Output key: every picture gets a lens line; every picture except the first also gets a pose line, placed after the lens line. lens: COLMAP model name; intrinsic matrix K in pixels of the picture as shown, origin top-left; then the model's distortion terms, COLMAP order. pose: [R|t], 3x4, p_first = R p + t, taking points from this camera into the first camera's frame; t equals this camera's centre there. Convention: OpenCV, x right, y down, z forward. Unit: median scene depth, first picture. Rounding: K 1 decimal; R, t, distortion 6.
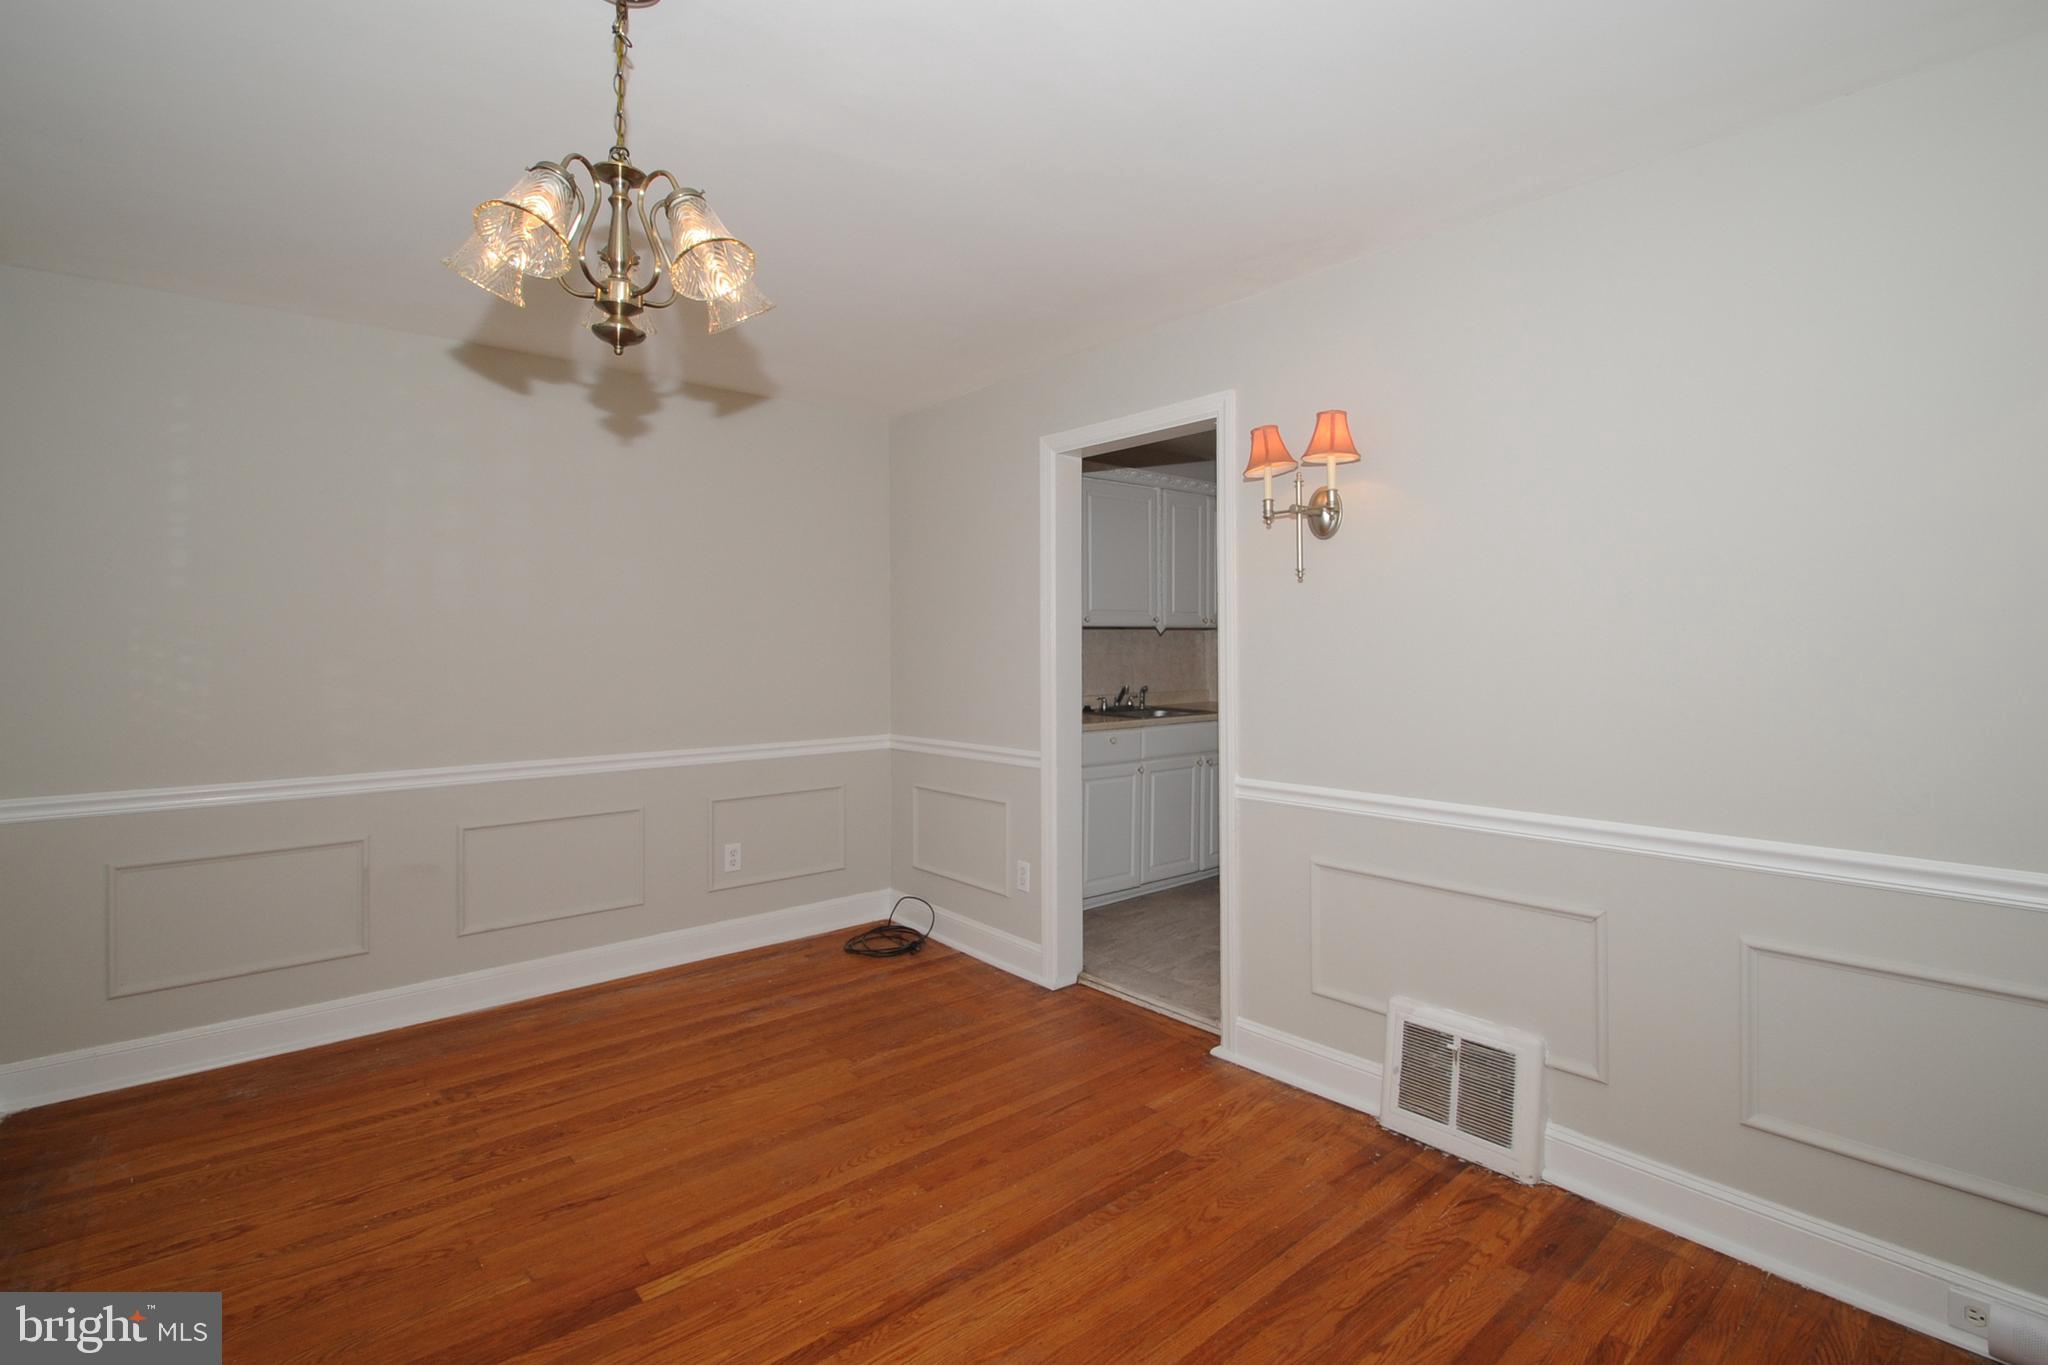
lens RADIAL K [[935.4, 0, 1004.2], [0, 935.4, 645.3], [0, 0, 1]] dist [0.002582, 0.000020]
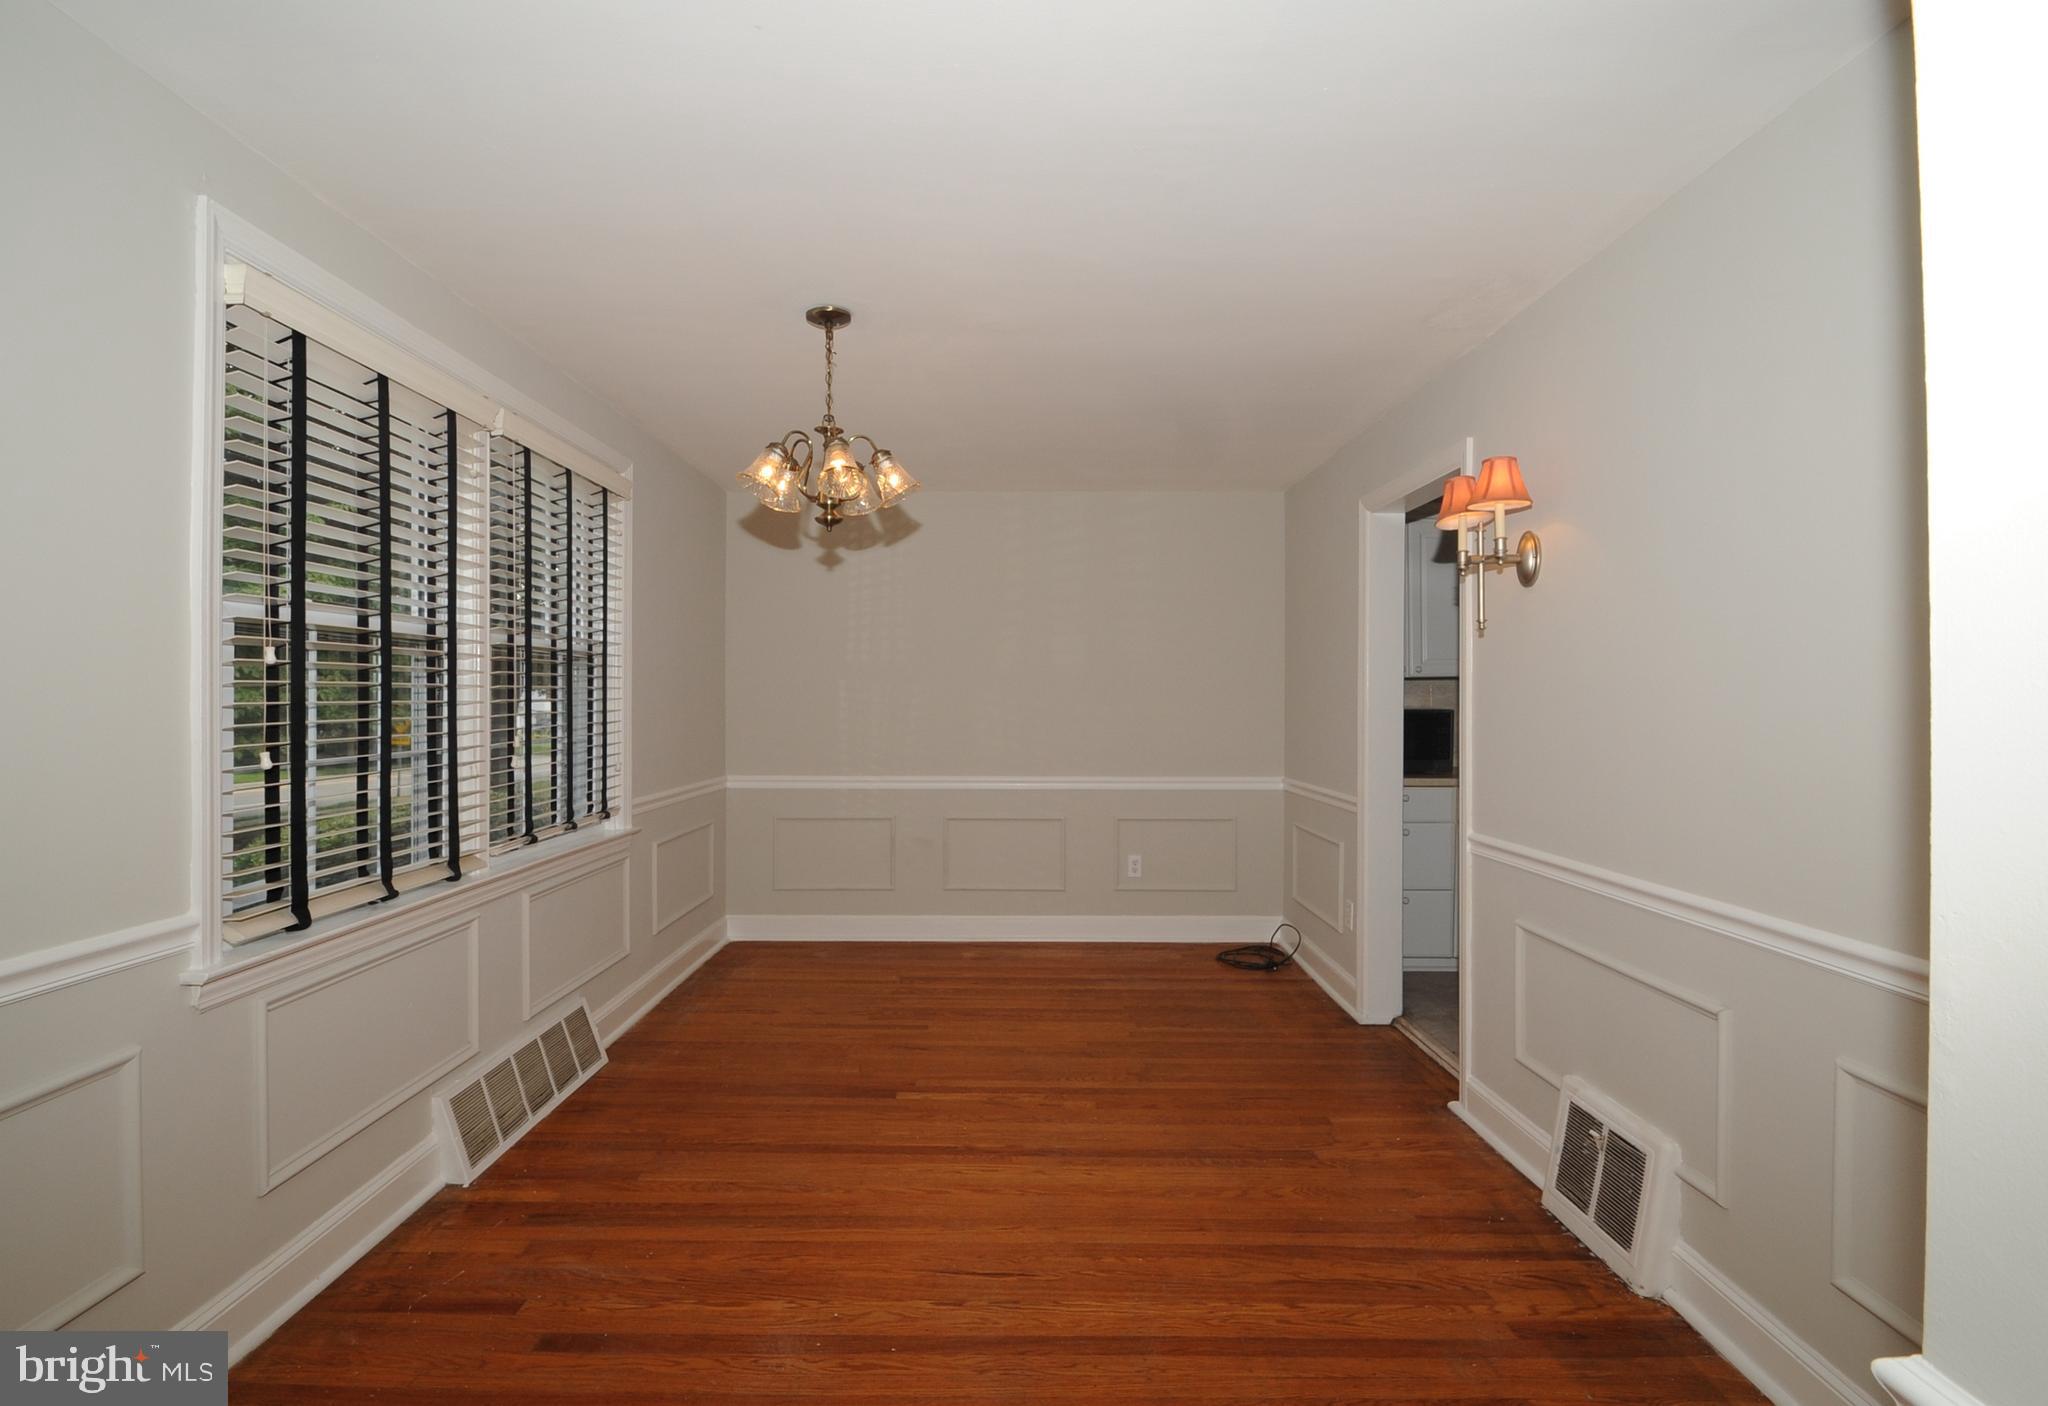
lens RADIAL K [[910.4, 0, 997.4], [0, 910.4, 702.2], [0, 0, 1]] dist [-0.001738, -0.000727]
pose [[0.754838, 0.007273, -0.655871, 0.578519], [-0.002444, 0.999963, 0.008276, -0.002441], [0.655907, -0.004644, 0.754828, -0.057164]]
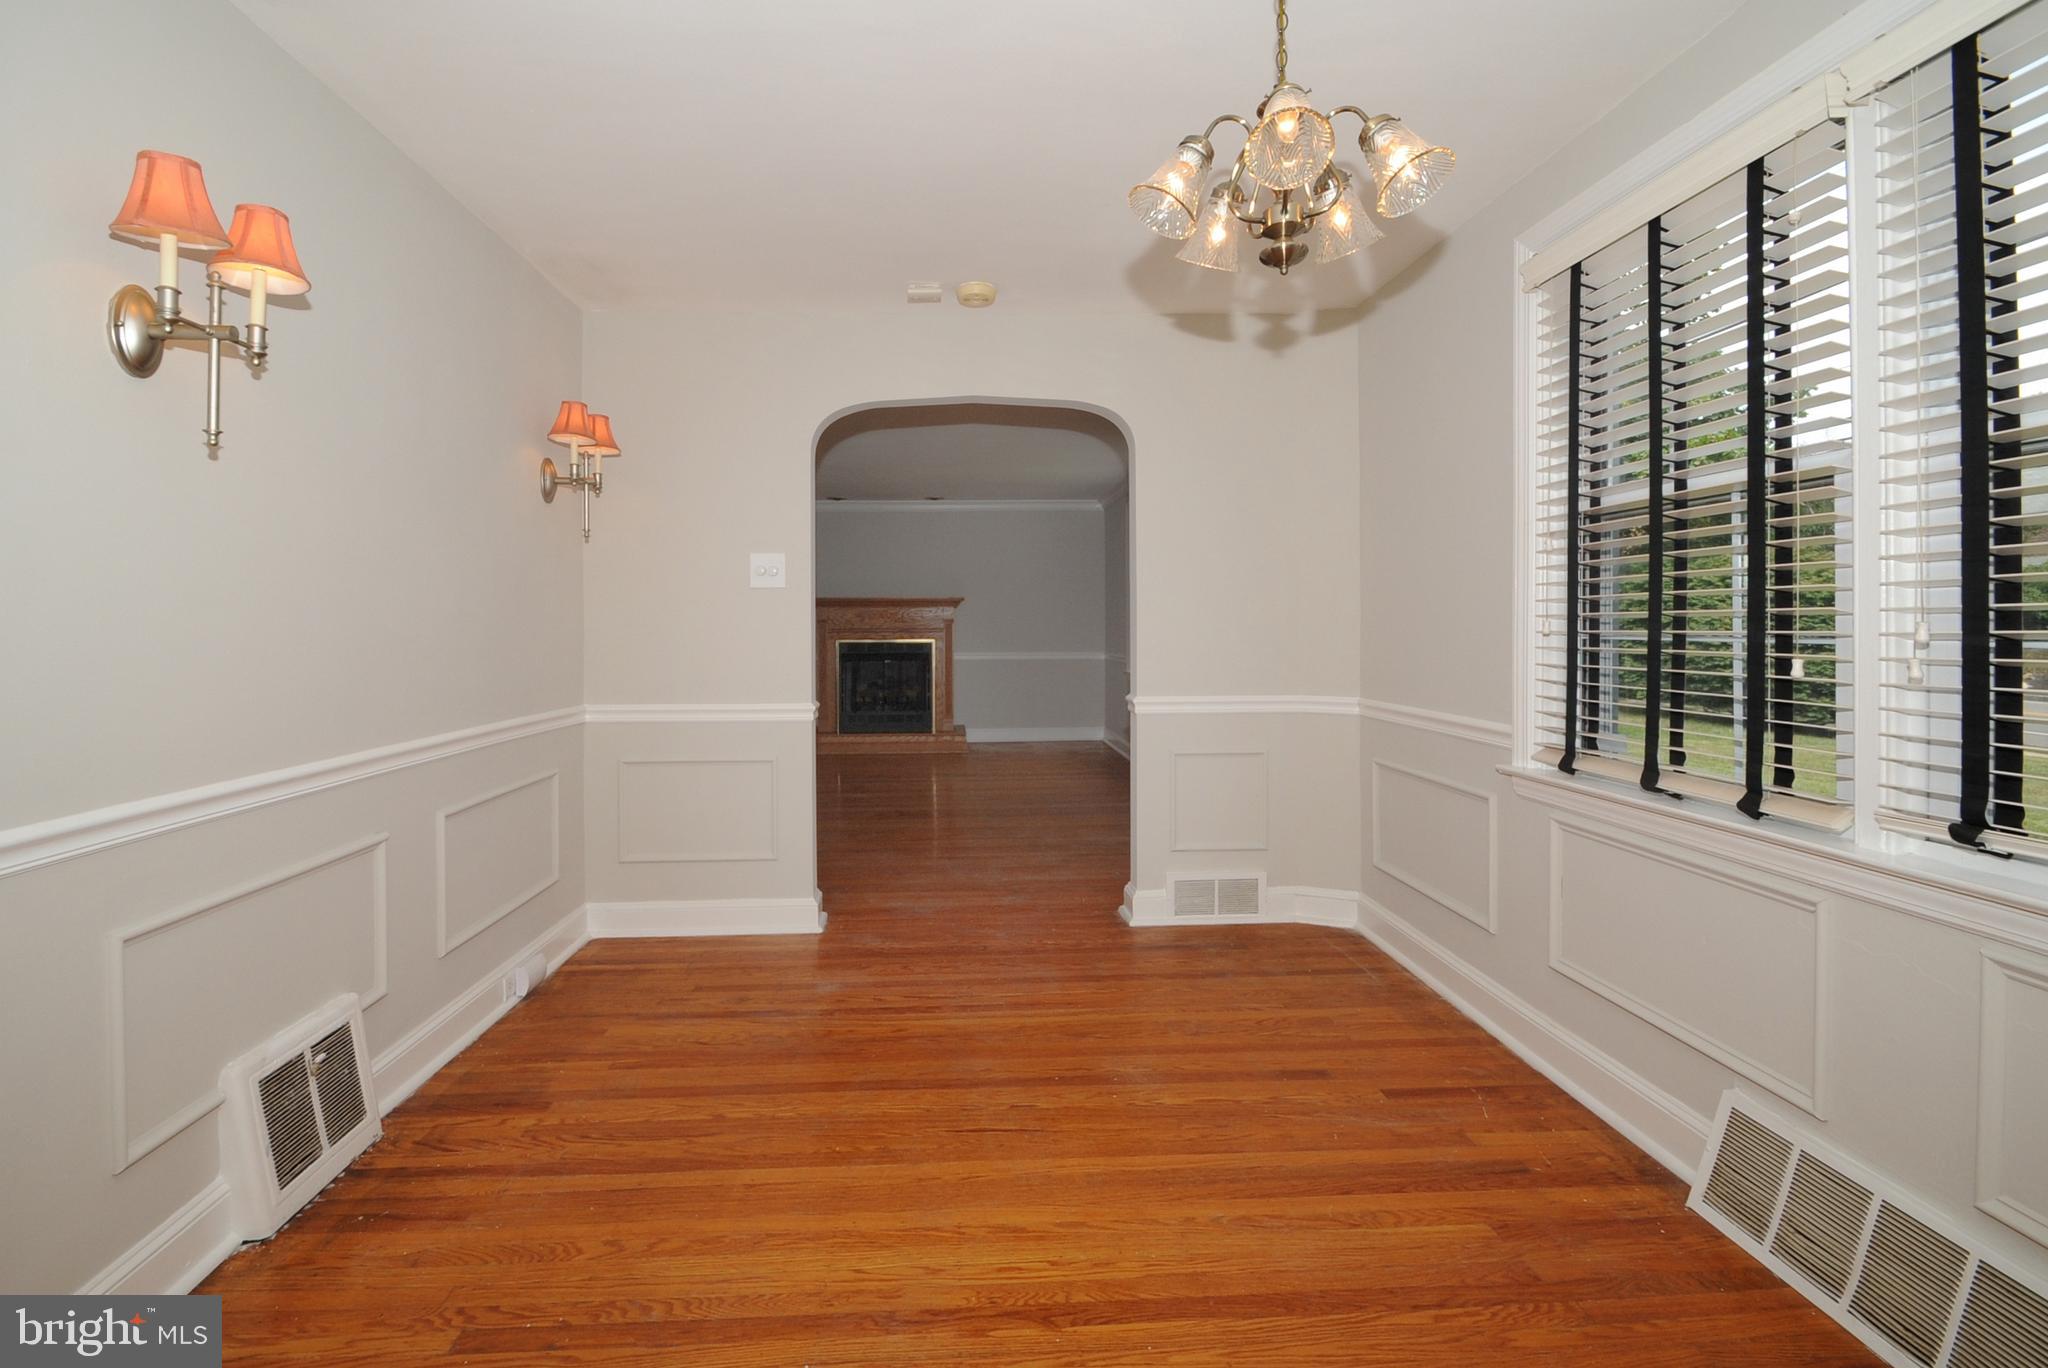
lens RADIAL K [[935.4, 0, 1004.2], [0, 935.4, 646.8], [0, 0, 1]] dist [0.002582, 0.000020]
pose [[-0.803951, -0.002795, 0.594688, -0.468026], [0.007232, 0.999869, 0.014477, 0.053554], [-0.594651, 0.015939, -0.803826, 1.215414]]
